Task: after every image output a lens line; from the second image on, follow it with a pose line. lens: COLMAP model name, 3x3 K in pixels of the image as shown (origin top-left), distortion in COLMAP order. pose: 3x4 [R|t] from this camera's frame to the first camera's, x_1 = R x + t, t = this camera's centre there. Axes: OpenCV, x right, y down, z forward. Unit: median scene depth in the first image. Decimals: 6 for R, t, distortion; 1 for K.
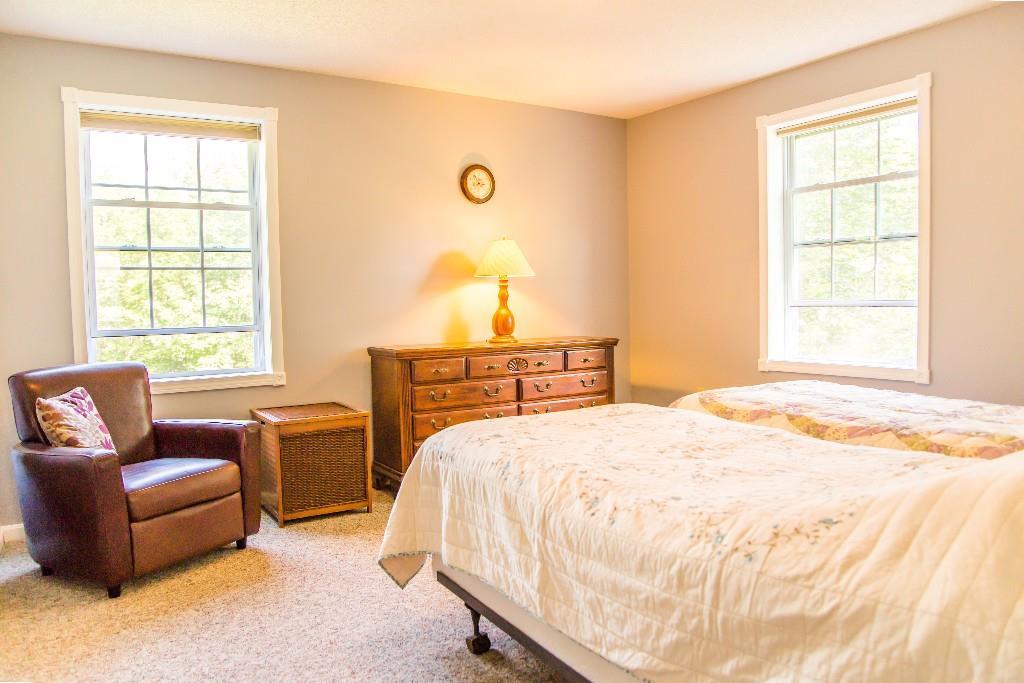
lens RADIAL K [[687.2, 0, 512.0], [0, 687.2, 341.5], [0, 0, 1]] dist [-0.046640, 0.001364]
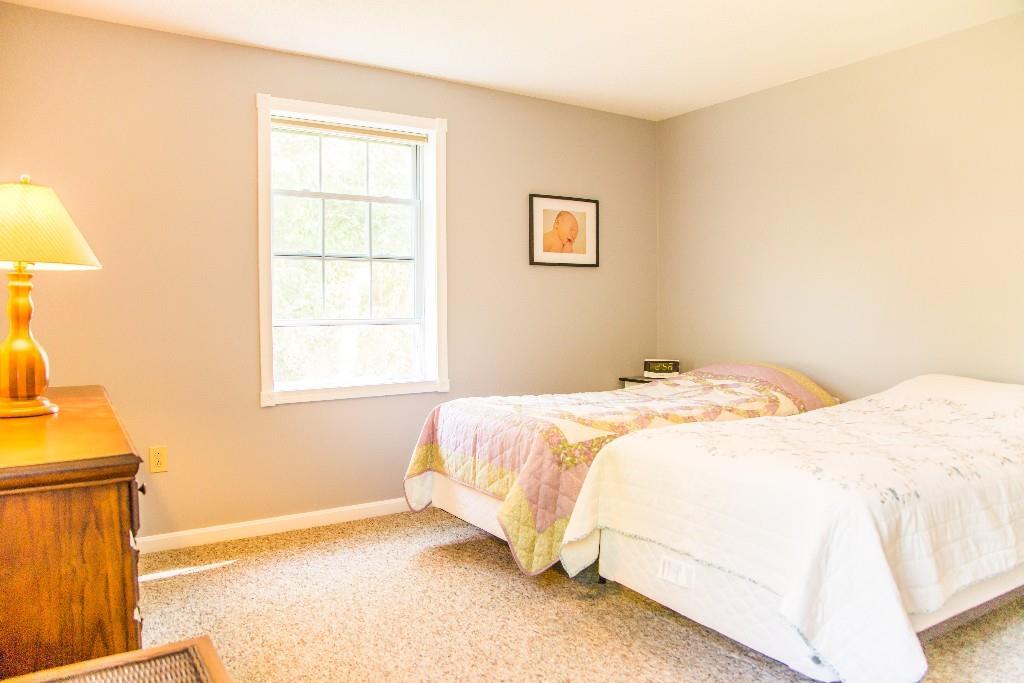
lens RADIAL K [[687.2, 0, 512.0], [0, 687.2, 341.5], [0, 0, 1]] dist [-0.046640, 0.001364]
pose [[0.042149, -0.031572, 0.998612, -0.477304], [0.067838, 0.997284, 0.028667, -0.040733], [-0.996806, 0.066536, 0.044176, 0.739927]]
